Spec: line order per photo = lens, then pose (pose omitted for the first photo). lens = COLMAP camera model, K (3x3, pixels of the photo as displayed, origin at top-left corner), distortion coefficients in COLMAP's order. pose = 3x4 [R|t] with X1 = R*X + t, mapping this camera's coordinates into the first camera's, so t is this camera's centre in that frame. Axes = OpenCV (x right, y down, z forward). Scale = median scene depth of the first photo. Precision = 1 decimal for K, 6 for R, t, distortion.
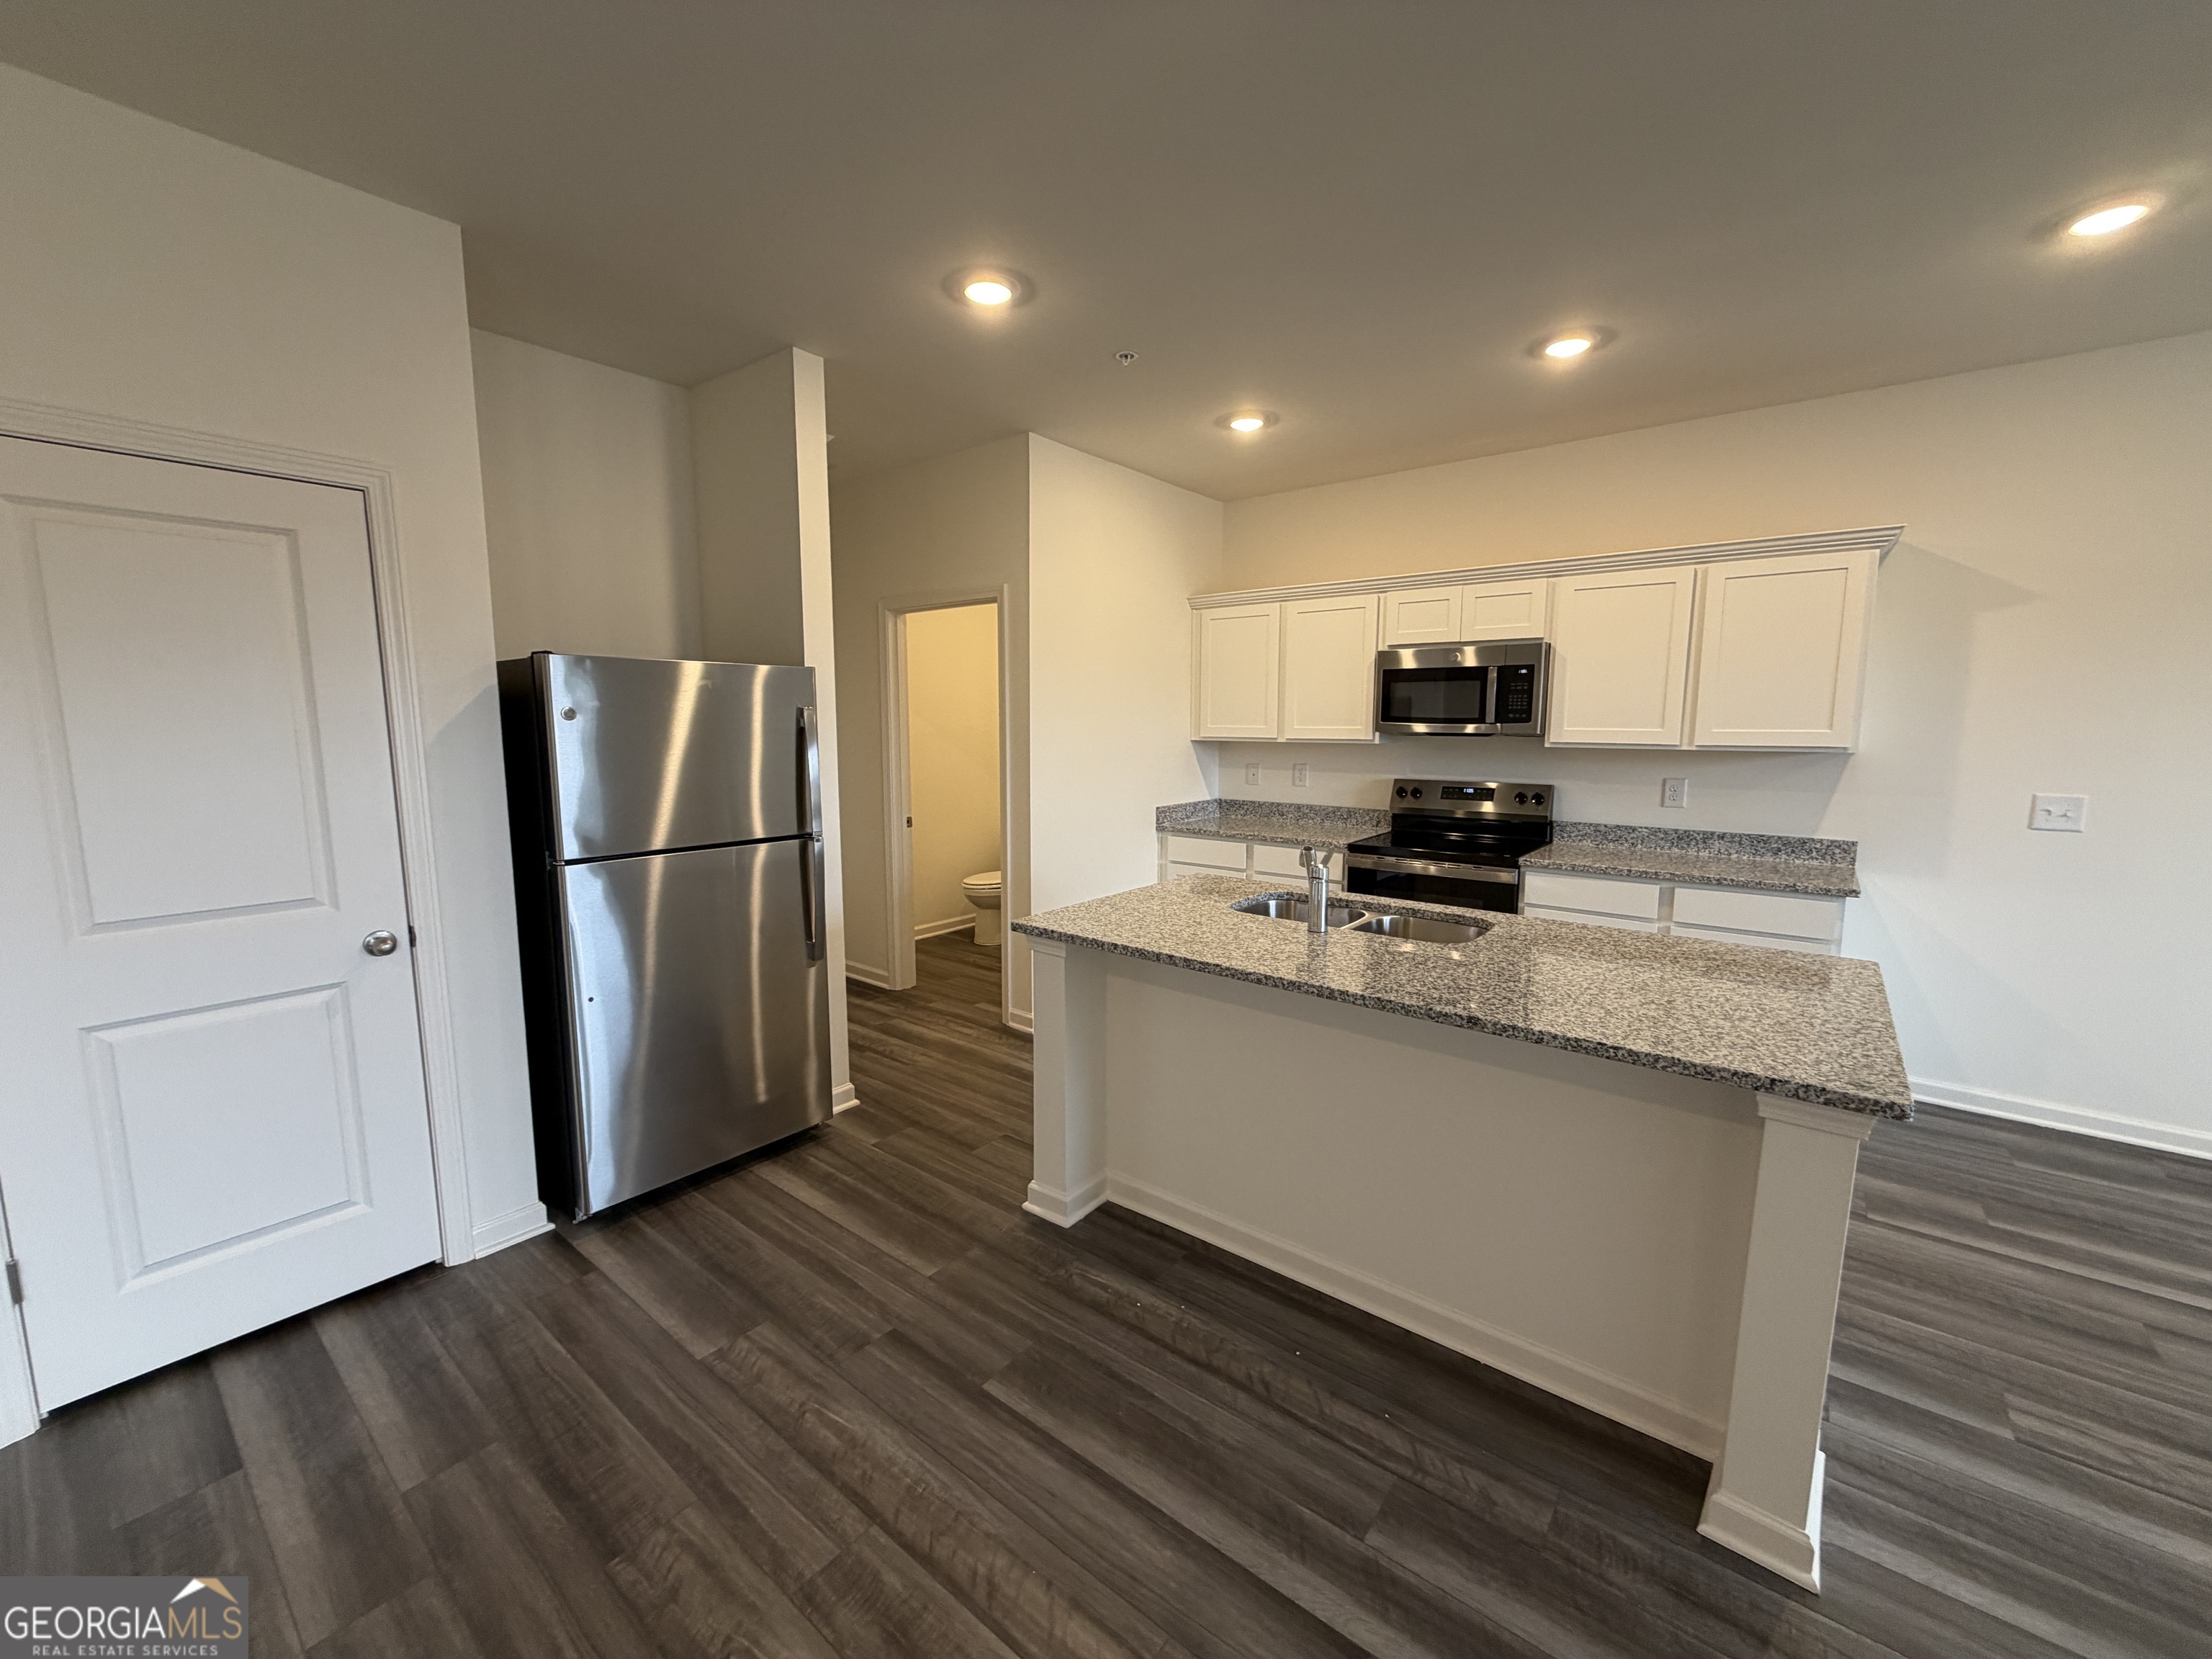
lens RADIAL K [[879.6, 0, 1102.1], [0, 879.6, 832.7], [0, 0, 1]] dist [0.000138, 0.000151]
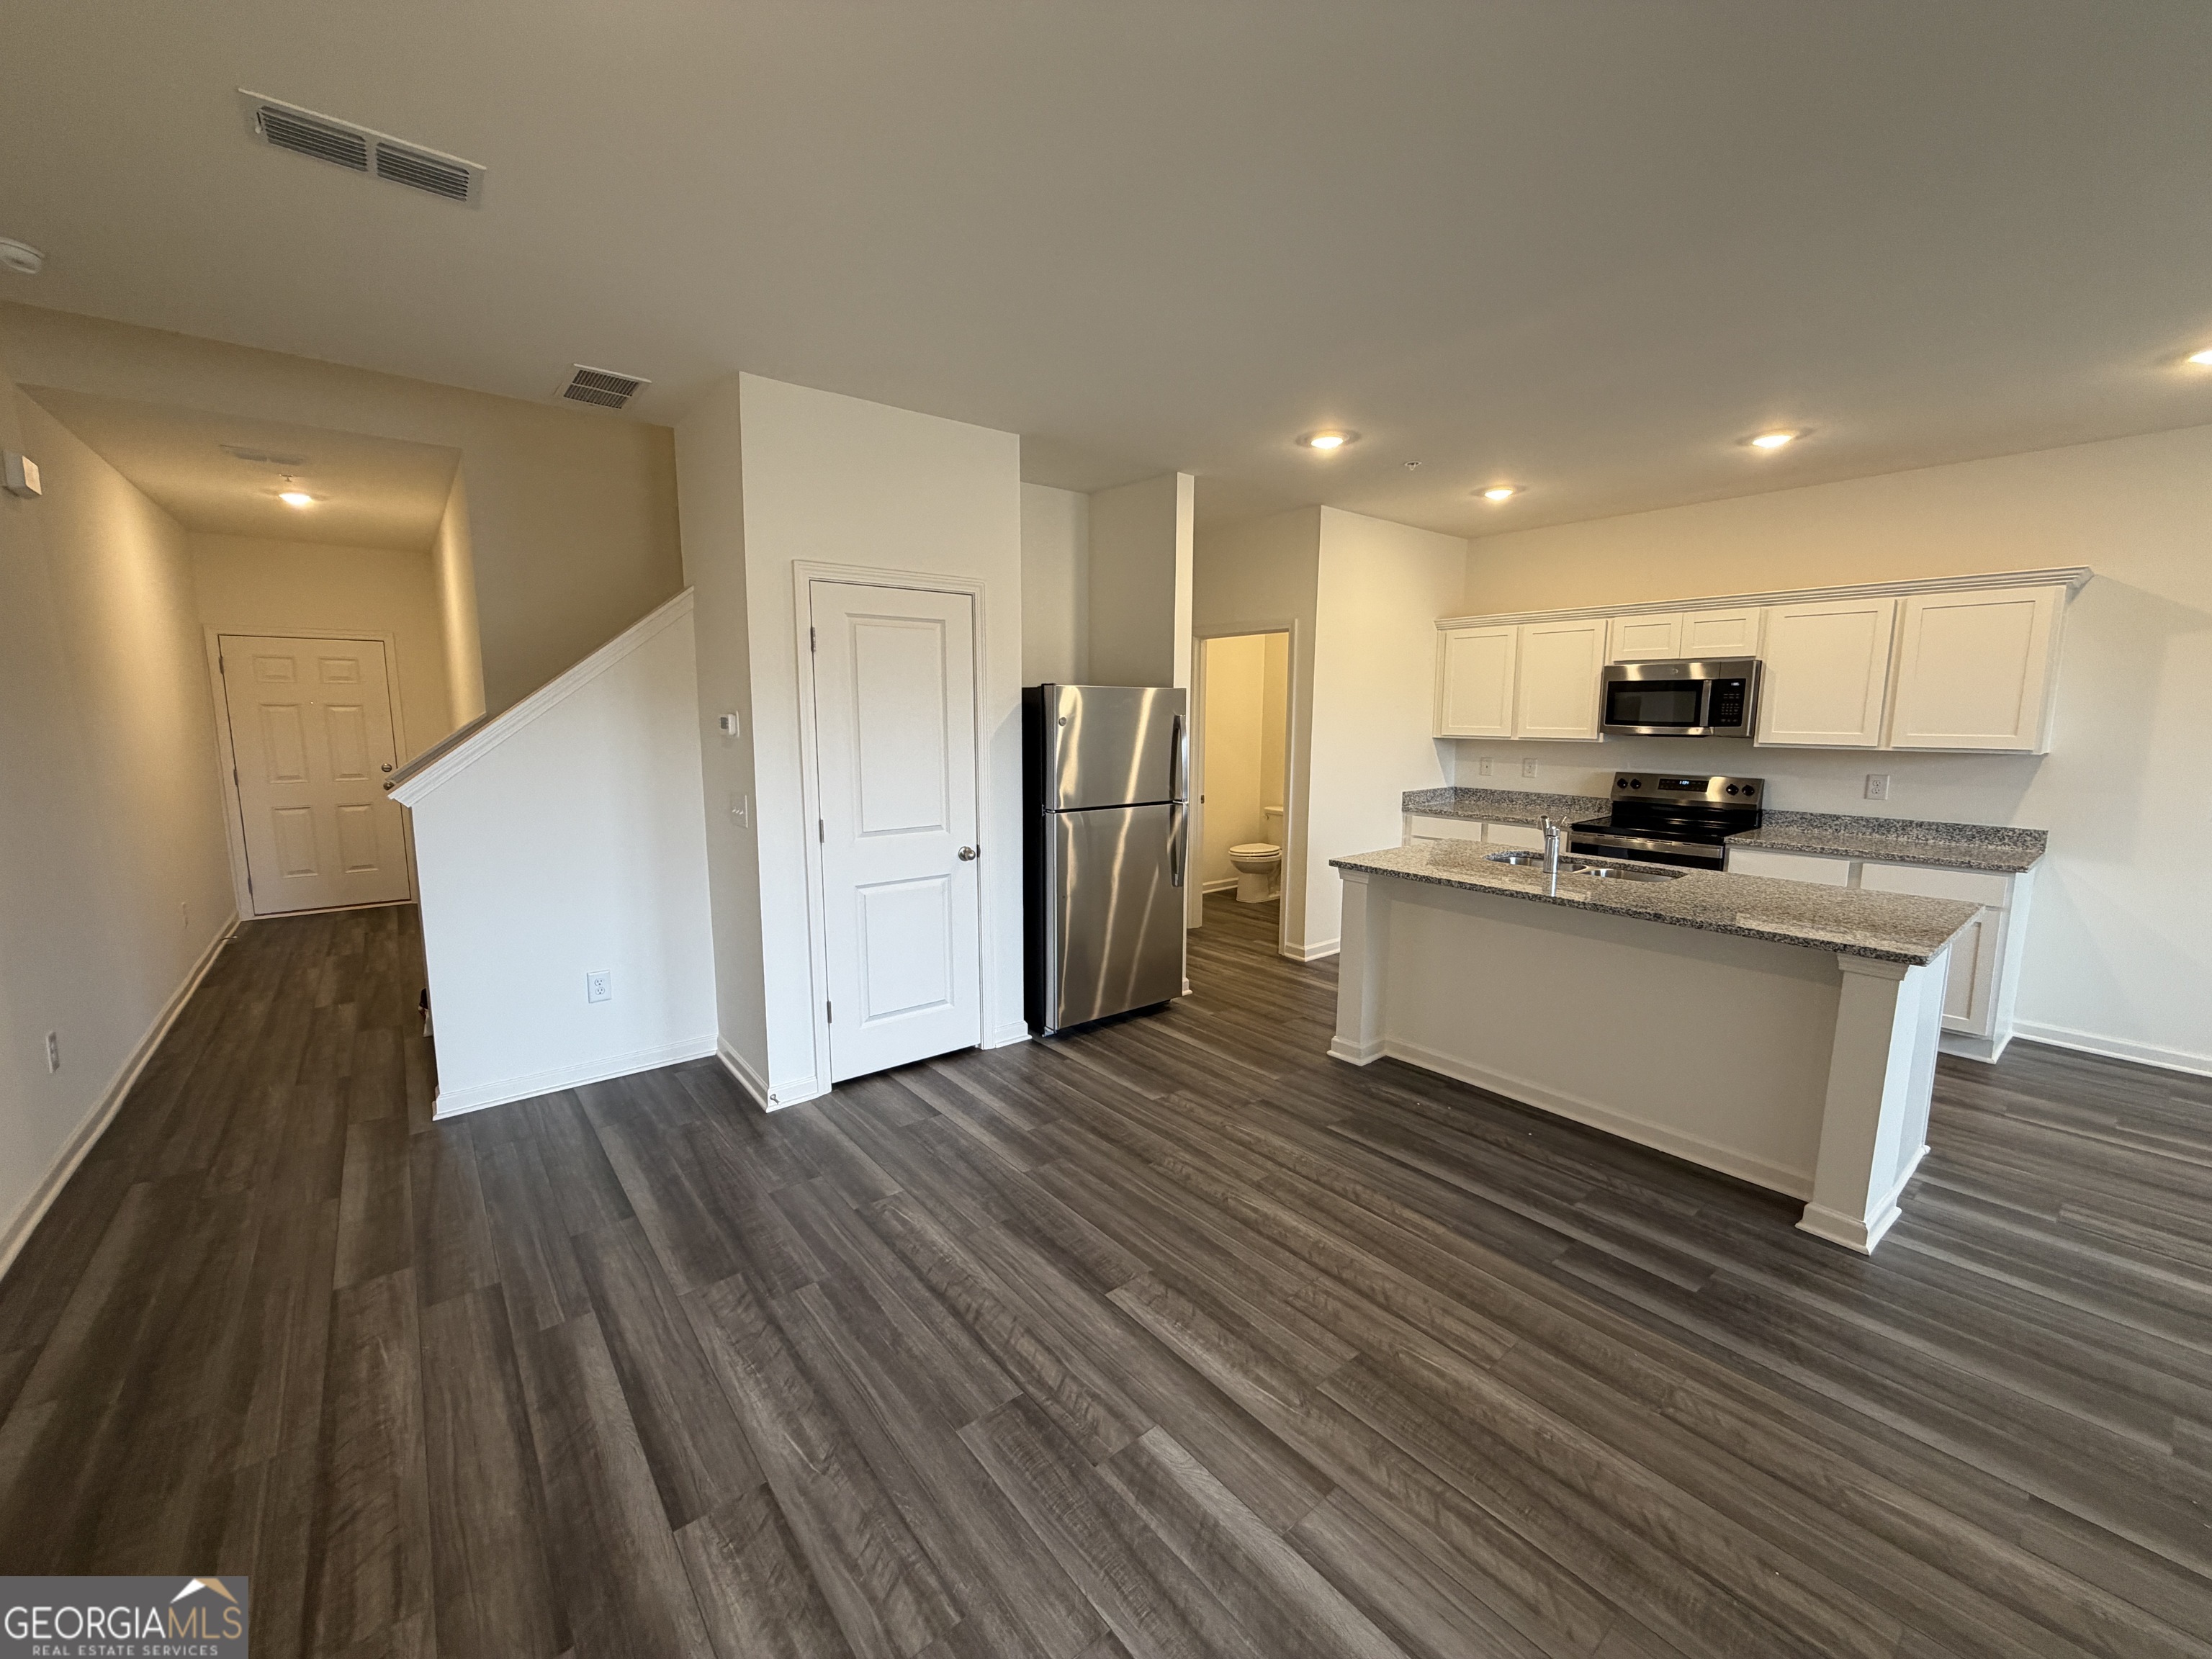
lens RADIAL K [[879.6, 0, 1102.1], [0, 879.6, 832.7], [0, 0, 1]] dist [0.000138, 0.000151]
pose [[0.977143, 0.031278, -0.210268, -0.131250], [-0.029385, 0.999495, 0.012121, 0.037501], [0.210540, -0.005665, 0.977569, -0.431272]]
